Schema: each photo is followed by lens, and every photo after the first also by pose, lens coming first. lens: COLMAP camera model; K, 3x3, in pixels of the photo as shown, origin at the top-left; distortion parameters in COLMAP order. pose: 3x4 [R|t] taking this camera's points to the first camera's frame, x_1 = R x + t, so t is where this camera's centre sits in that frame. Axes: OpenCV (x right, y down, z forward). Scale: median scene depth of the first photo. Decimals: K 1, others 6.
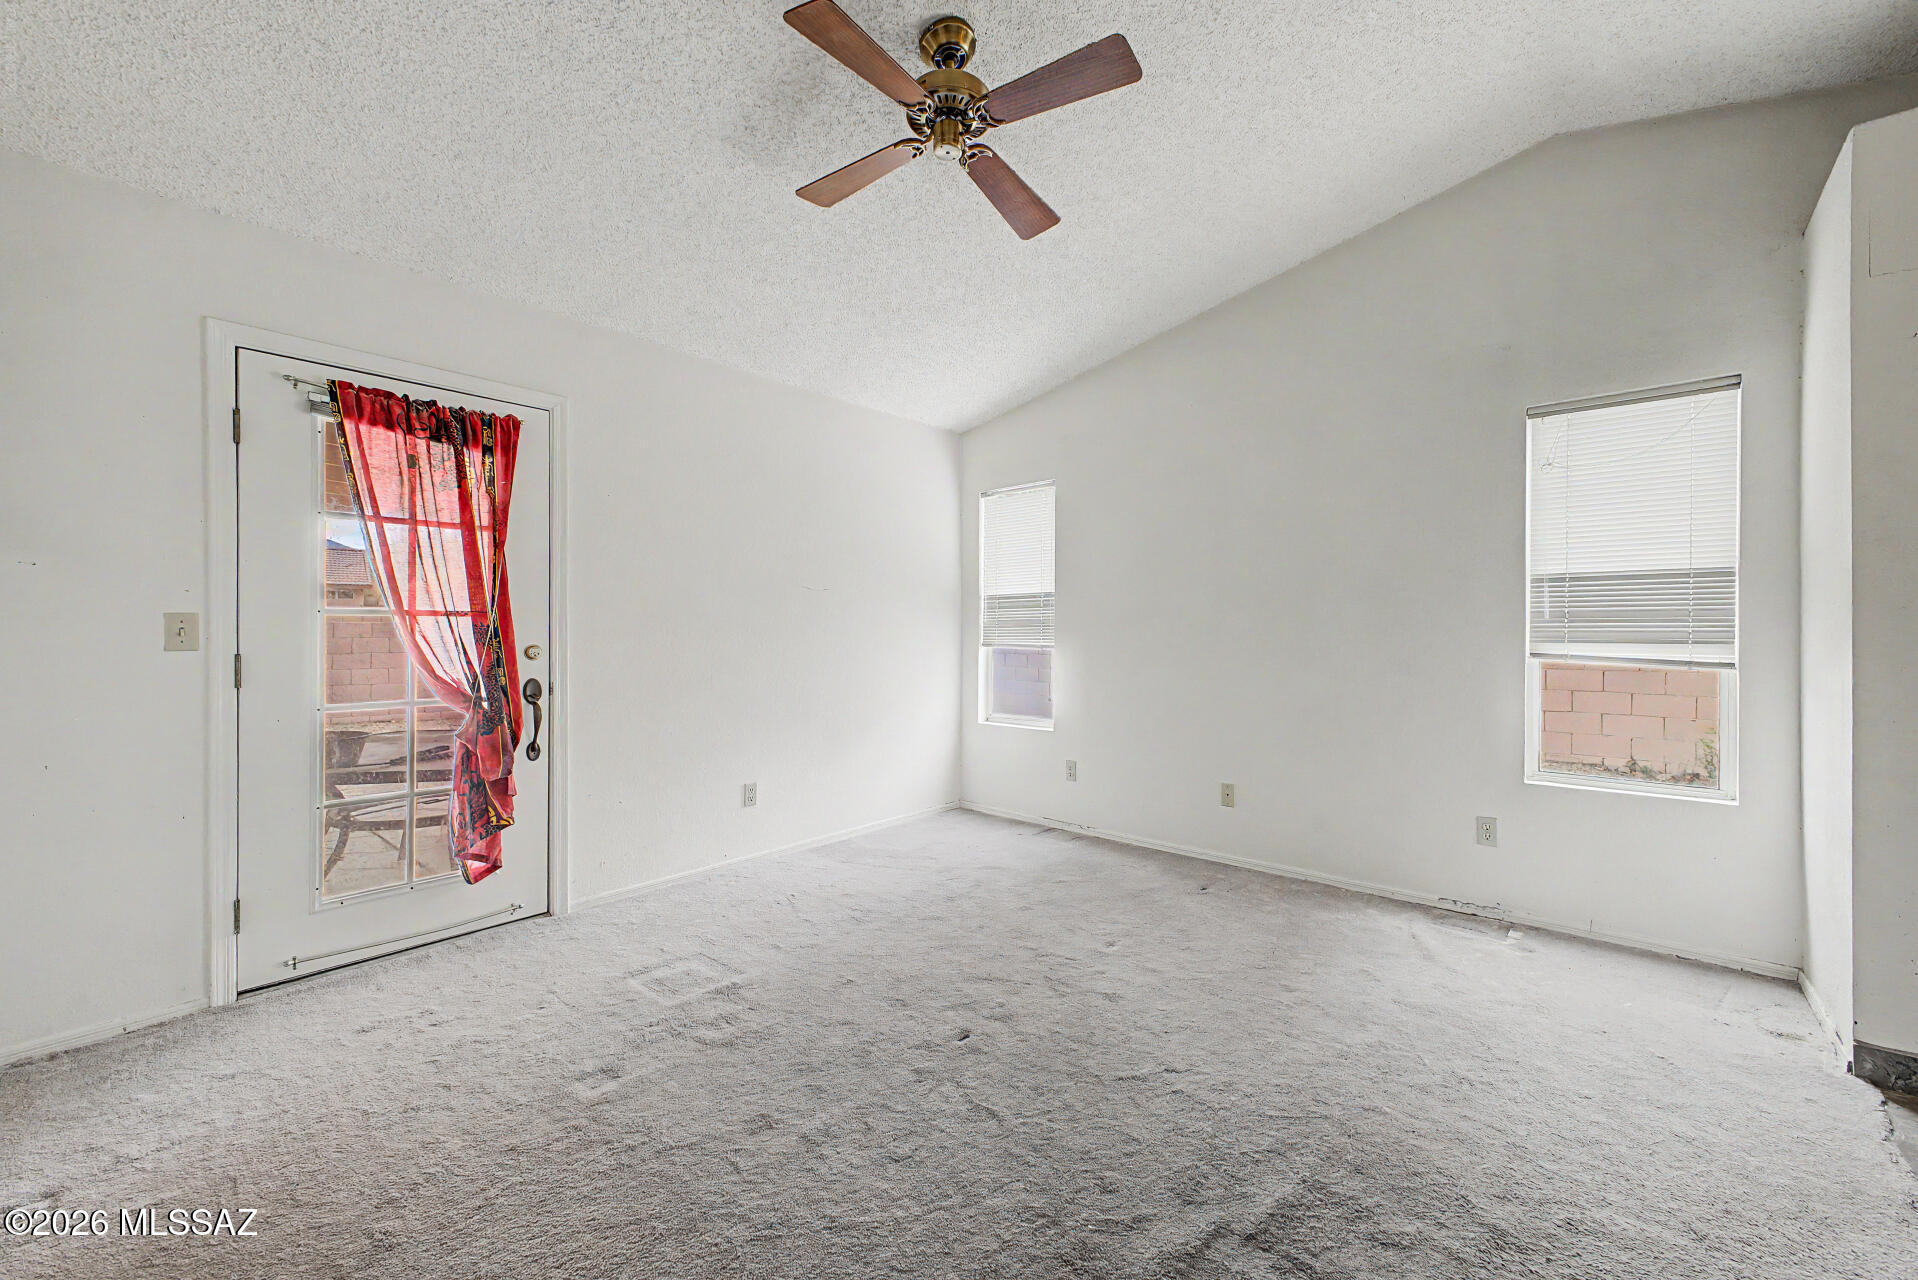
lens RADIAL K [[763.6, 0, 967.2], [0, 763.6, 631.5], [0, 0, 1]] dist [0.011230, -0.001326]
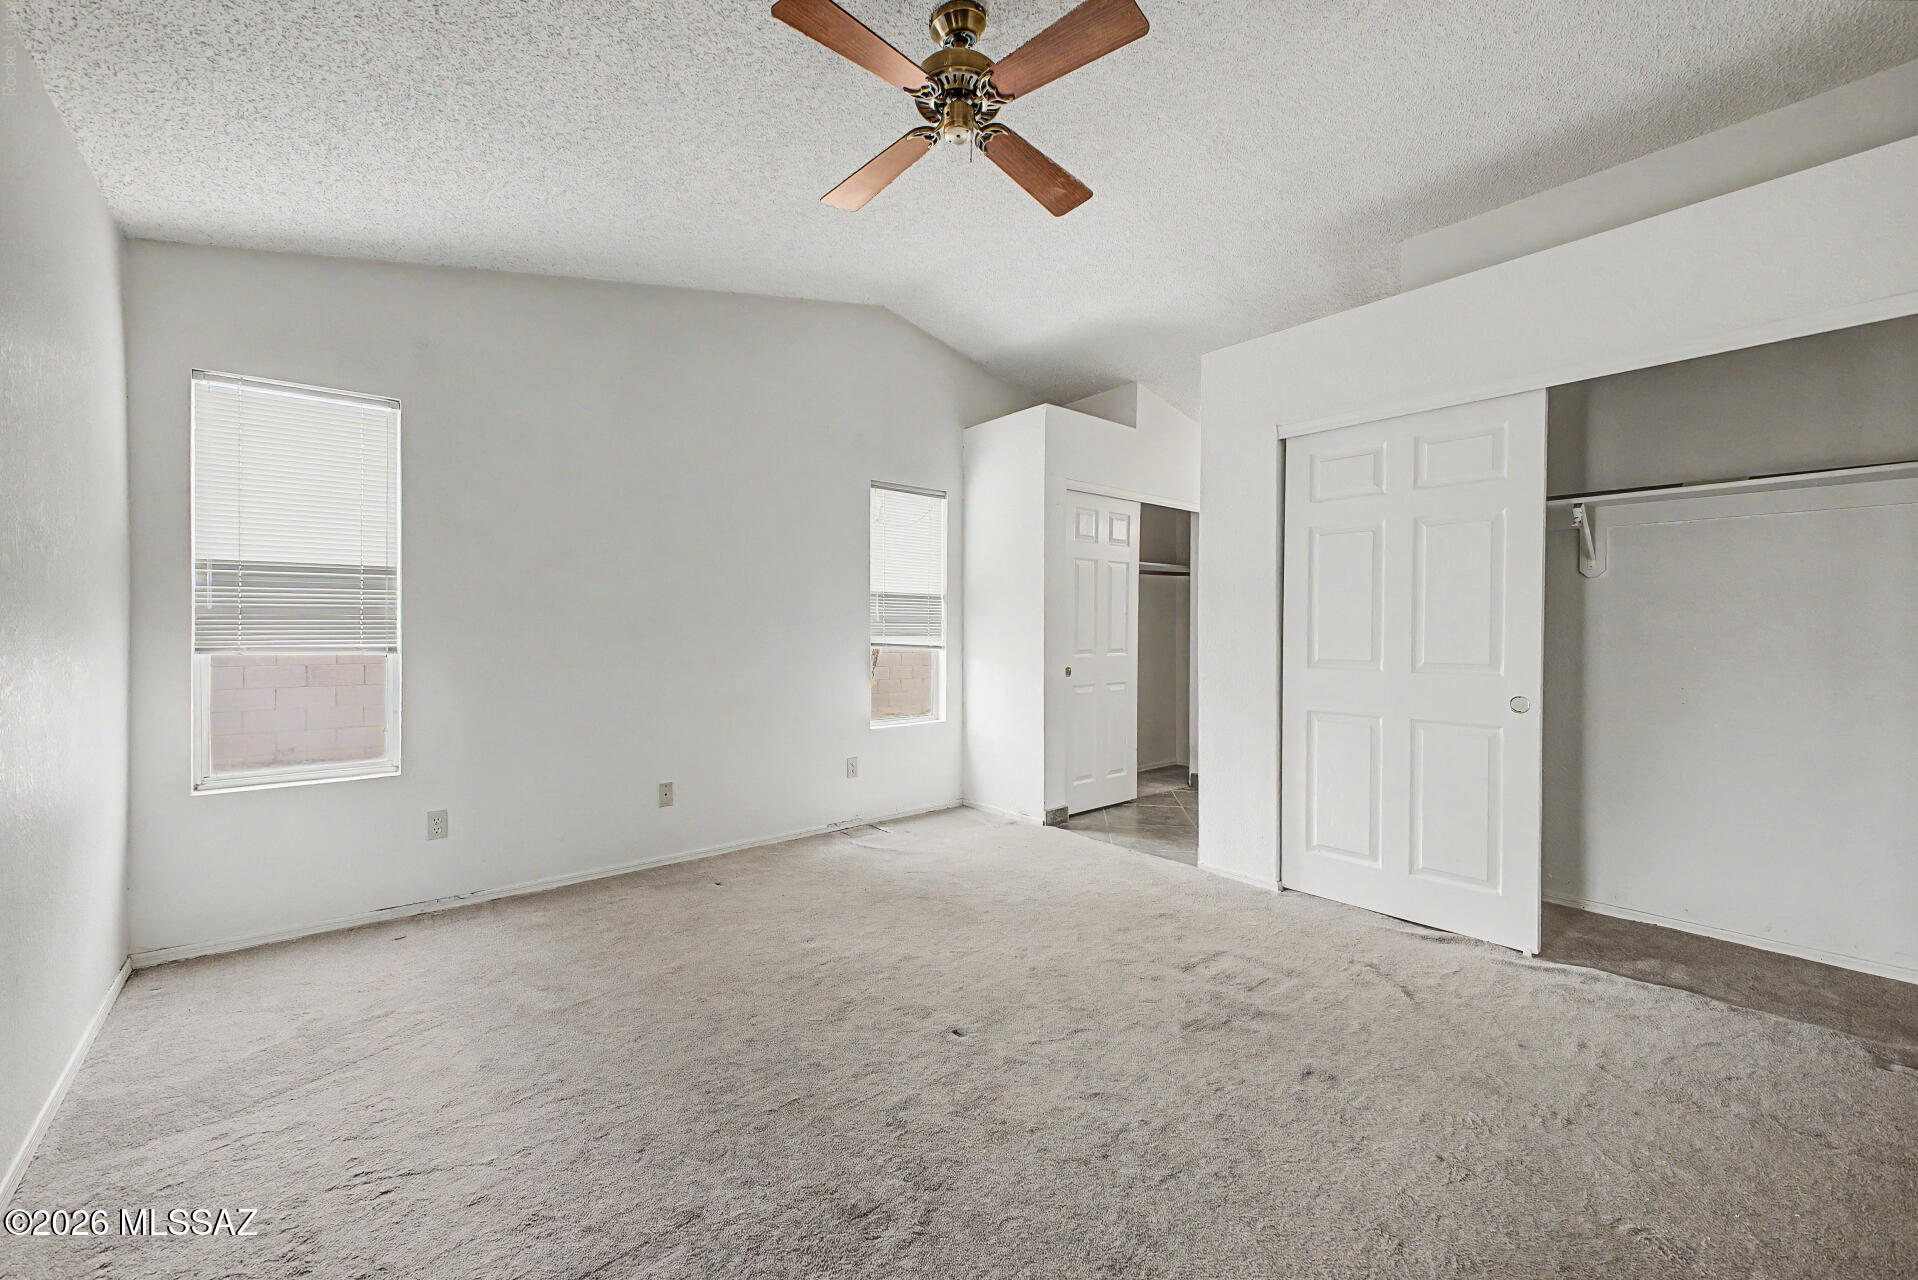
lens RADIAL K [[763.6, 0, 962.6], [0, 763.6, 637.6], [0, 0, 1]] dist [0.011230, -0.001326]
pose [[0.138784, -0.011396, 0.990257, -0.634611], [-0.006122, 0.999905, 0.012365, -0.002294], [-0.990304, -0.007778, 0.138701, 0.540362]]
